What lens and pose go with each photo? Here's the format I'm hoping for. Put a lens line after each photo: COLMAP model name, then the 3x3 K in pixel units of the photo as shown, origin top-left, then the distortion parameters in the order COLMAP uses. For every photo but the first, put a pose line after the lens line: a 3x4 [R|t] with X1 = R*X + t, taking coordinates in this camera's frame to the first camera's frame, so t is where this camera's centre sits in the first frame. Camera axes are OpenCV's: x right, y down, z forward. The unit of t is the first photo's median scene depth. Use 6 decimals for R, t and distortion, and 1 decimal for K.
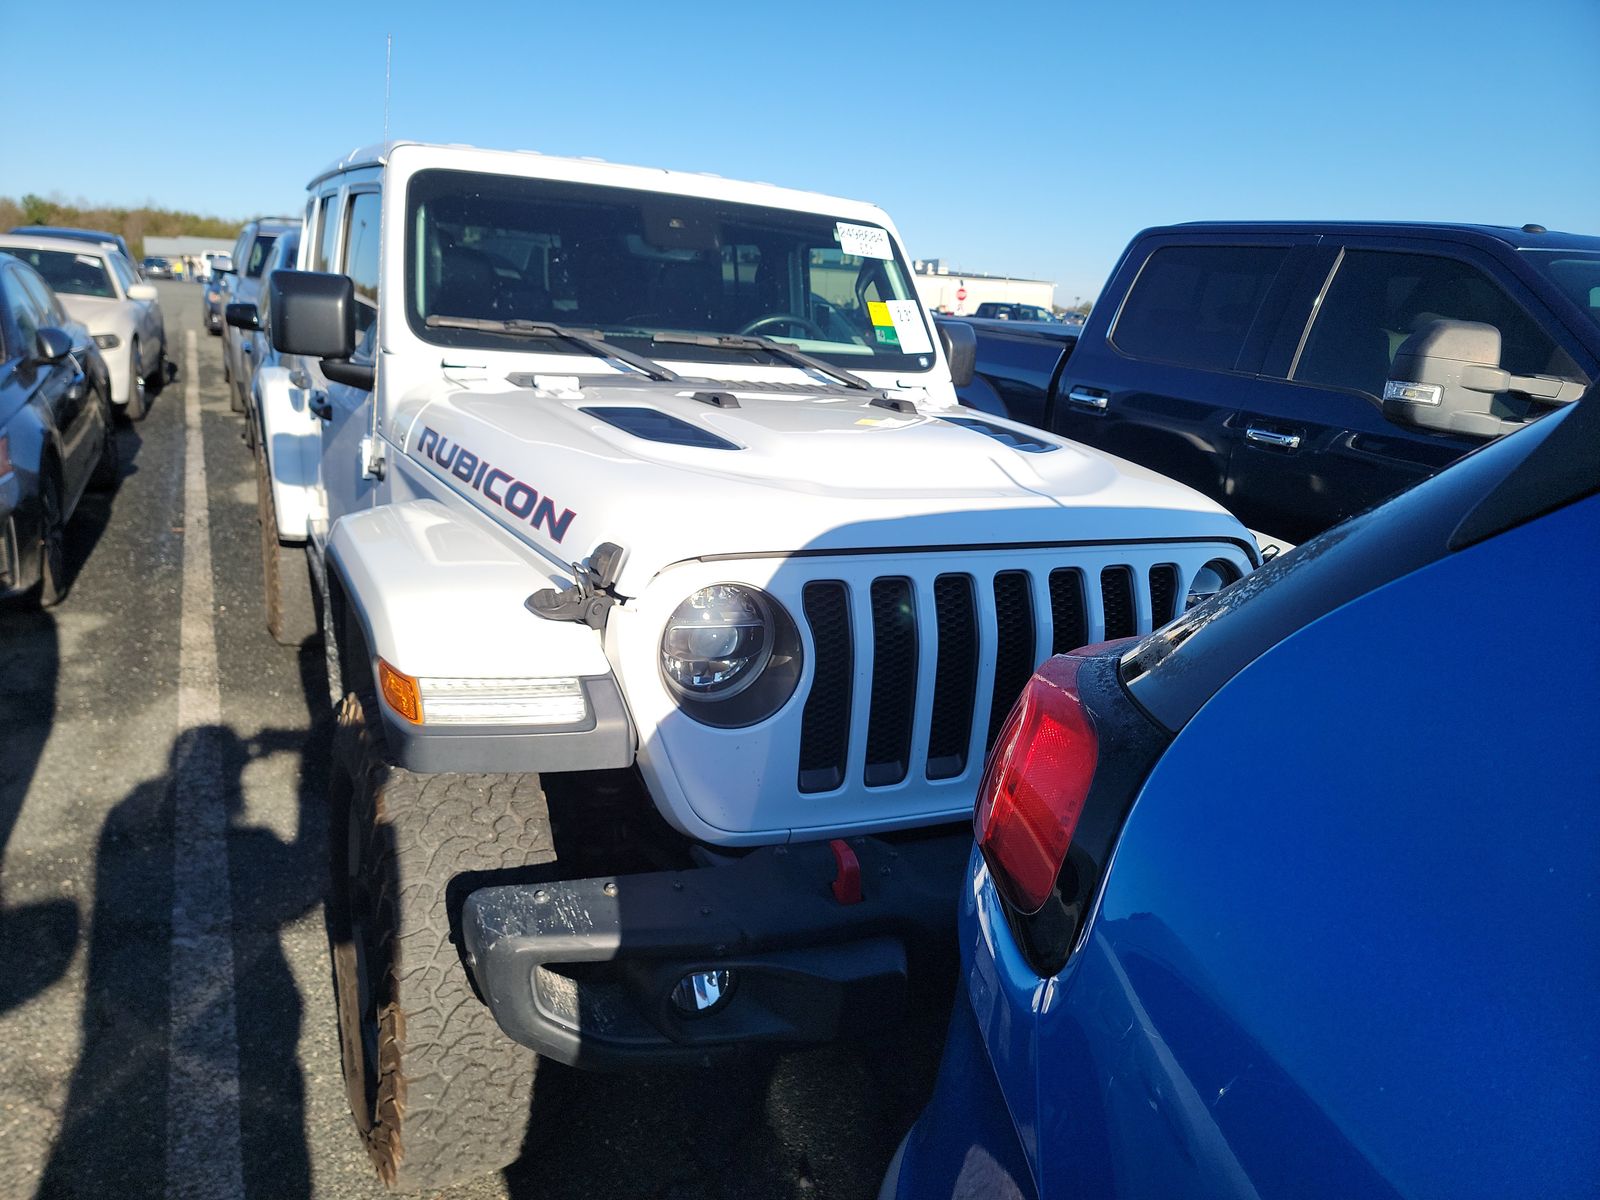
lens RADIAL K [[1132.7, 0, 807.2], [0, 1132.7, 607.1], [0, 0, 1]] dist [0.040337, -0.029681]
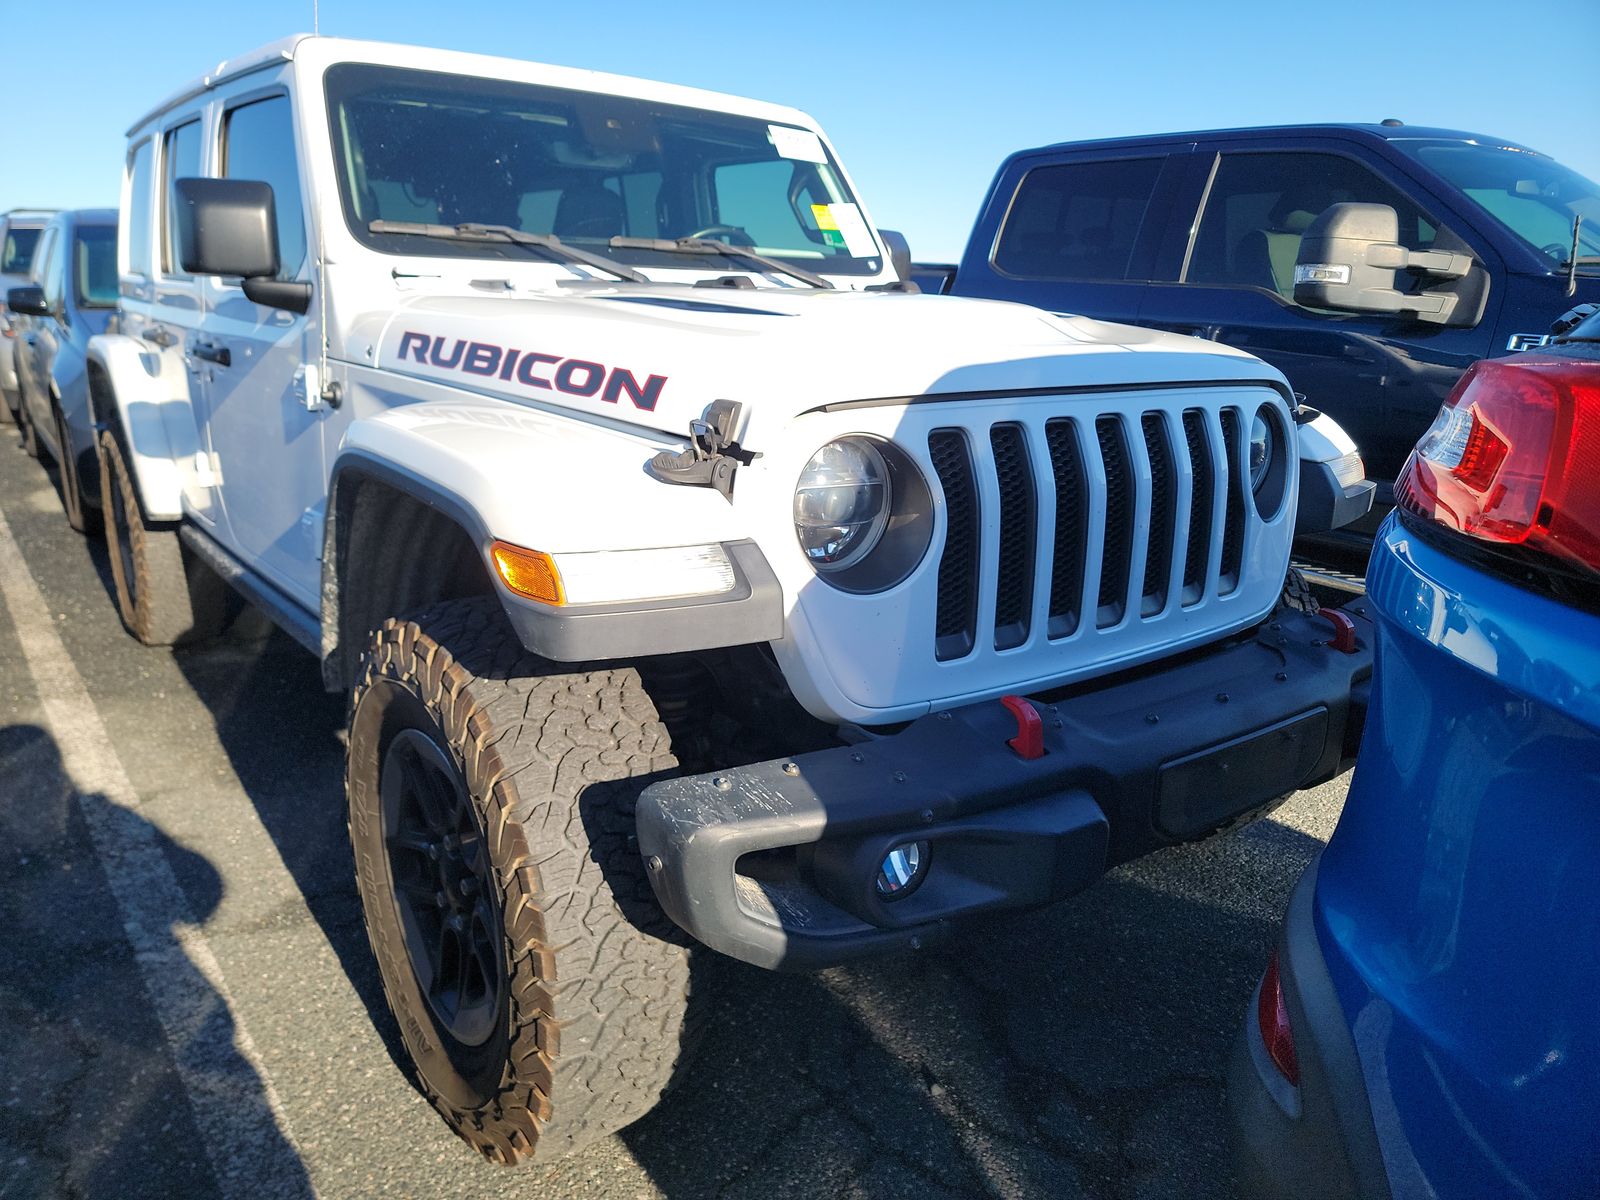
lens RADIAL K [[1132.7, 0, 794.1], [0, 1132.7, 592.3], [0, 0, 1]] dist [0.040337, -0.029681]
pose [[0.982515, -0.098150, 0.158210, -0.206683], [0.098558, 0.995117, 0.005286, 0.072368], [-0.157956, 0.010399, 0.987391, 0.079274]]
